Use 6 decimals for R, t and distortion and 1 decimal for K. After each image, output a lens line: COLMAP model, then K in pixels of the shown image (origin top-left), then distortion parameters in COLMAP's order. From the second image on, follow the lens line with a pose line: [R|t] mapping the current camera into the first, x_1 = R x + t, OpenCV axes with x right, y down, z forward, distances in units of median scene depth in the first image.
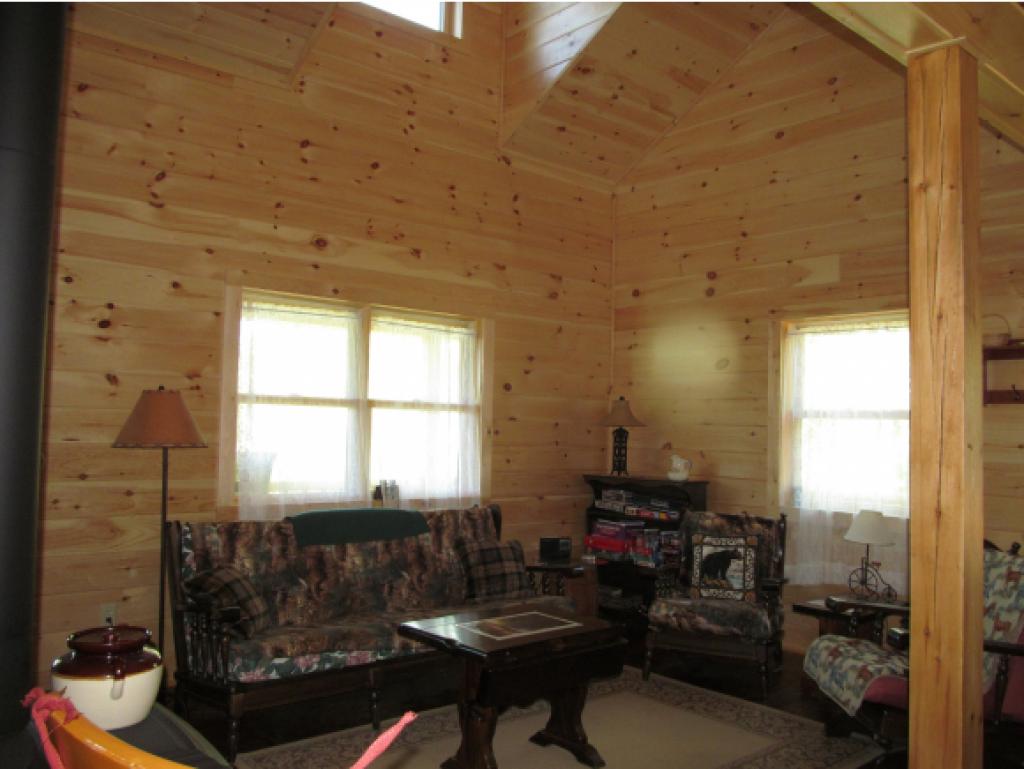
lens RADIAL K [[854.1, 0, 514.8], [0, 854.1, 379.7], [0, 0, 1]] dist [-0.058203, 0.019019]
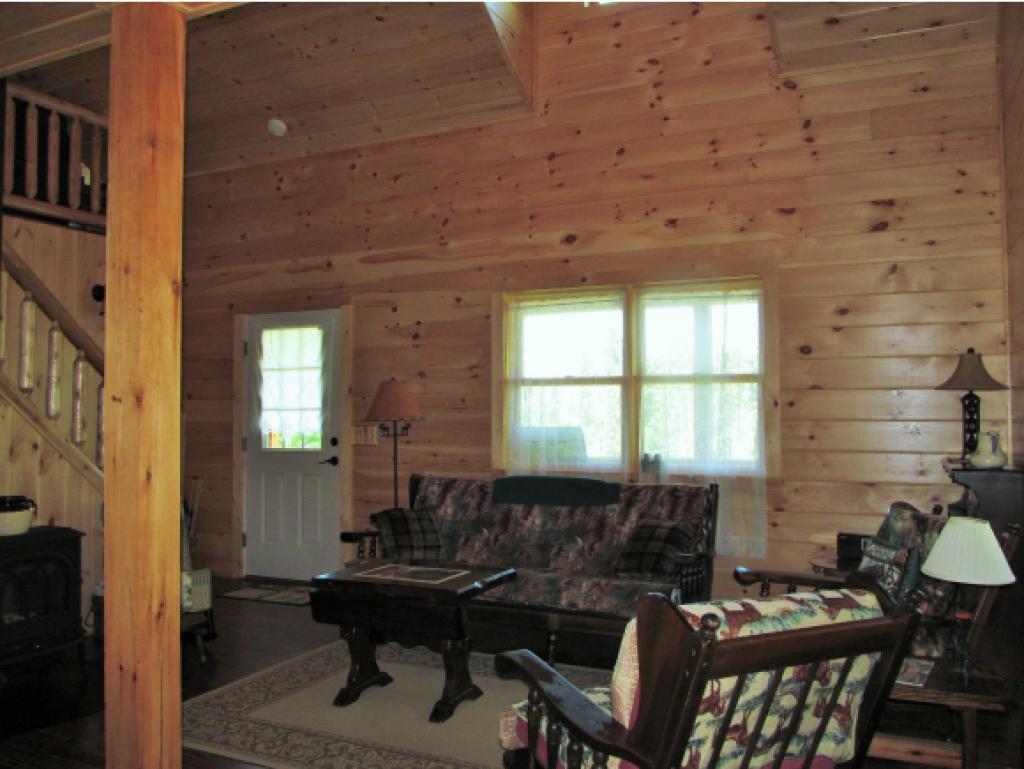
lens RADIAL K [[854.1, 0, 515.7], [0, 854.1, 379.3], [0, 0, 1]] dist [-0.058203, 0.019019]
pose [[0.413700, -0.056600, -0.908652, 0.773691], [0.065829, 0.997313, -0.032151, 0.055905], [0.908030, -0.046515, 0.416314, 0.474473]]
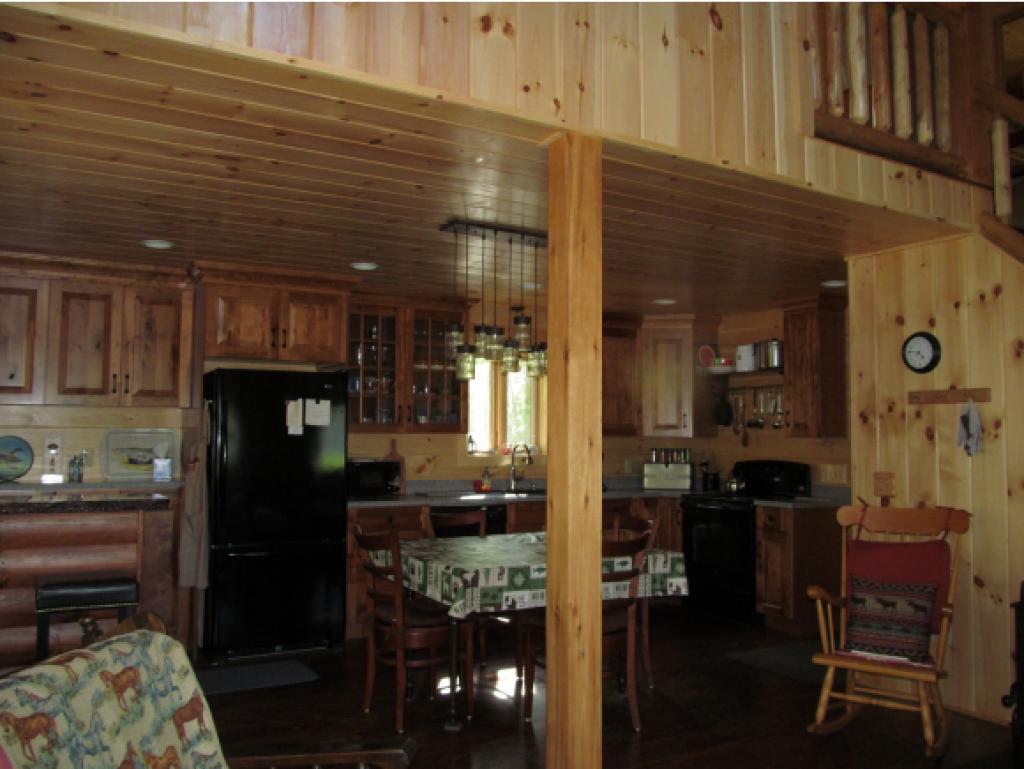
lens RADIAL K [[854.1, 0, 506.4], [0, 854.1, 371.8], [0, 0, 1]] dist [-0.058203, 0.019019]
pose [[-0.982084, -0.020714, 0.187302, 0.180339], [-0.044652, 0.991213, -0.124507, 0.065524], [-0.183078, -0.130640, -0.974380, 1.109809]]
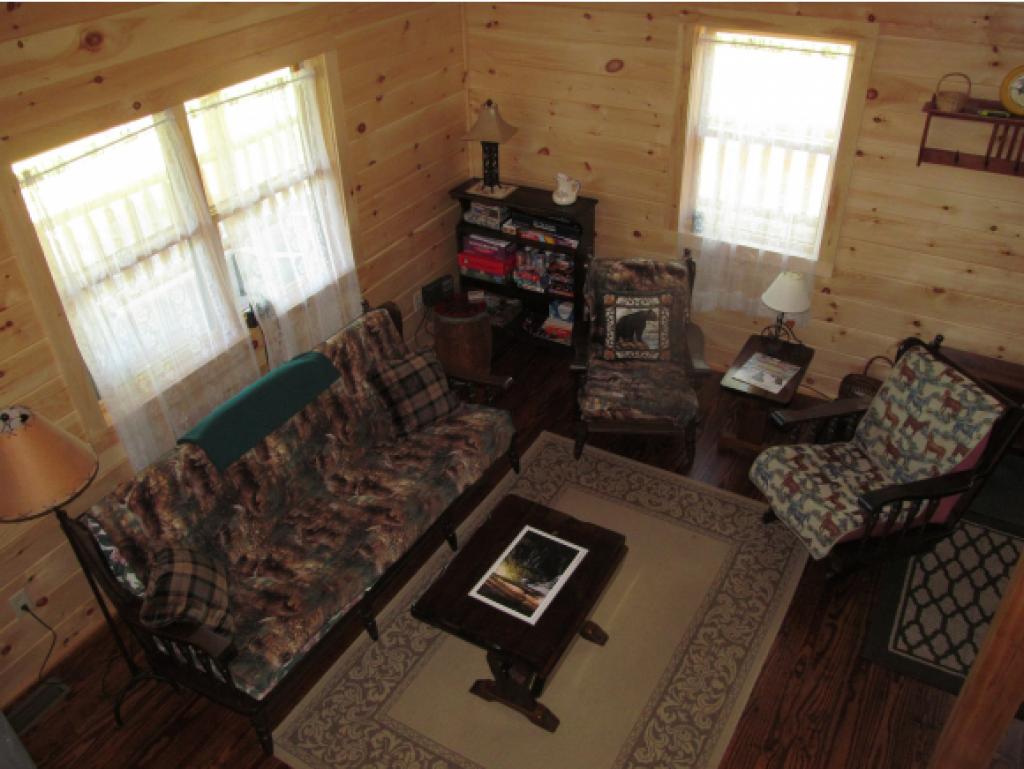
lens RADIAL K [[854.1, 0, 514.5], [0, 854.1, 378.7], [0, 0, 1]] dist [-0.058203, 0.019019]
pose [[0.944861, -0.223630, 0.239223, -0.139585], [0.032127, 0.790293, 0.611887, -0.346162], [-0.325892, -0.570462, 0.753901, 0.279134]]
